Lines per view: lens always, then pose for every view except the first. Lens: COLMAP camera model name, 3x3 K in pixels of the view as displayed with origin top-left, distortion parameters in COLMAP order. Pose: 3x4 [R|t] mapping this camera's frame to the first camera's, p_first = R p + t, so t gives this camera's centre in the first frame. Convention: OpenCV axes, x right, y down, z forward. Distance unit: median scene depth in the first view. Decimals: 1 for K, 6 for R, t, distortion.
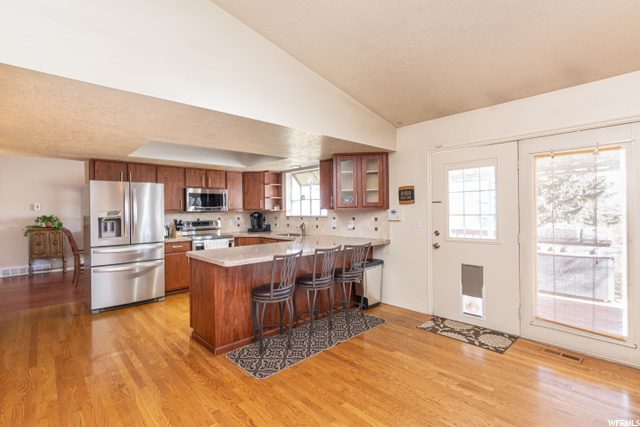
lens RADIAL K [[295.1, 0, 315.3], [0, 295.1, 211.4], [0, 0, 1]] dist [-0.002373, 0.000424]
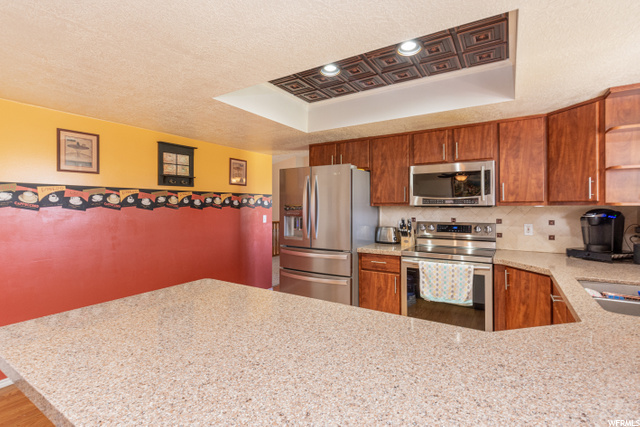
lens RADIAL K [[295.1, 0, 320.0], [0, 295.1, 209.4], [0, 0, 1]] dist [-0.002373, 0.000424]
pose [[0.265799, 0.024124, -0.963727, 0.094655], [-0.004156, 0.999706, 0.023878, -0.005951], [0.964019, -0.002341, 0.265821, 0.666261]]
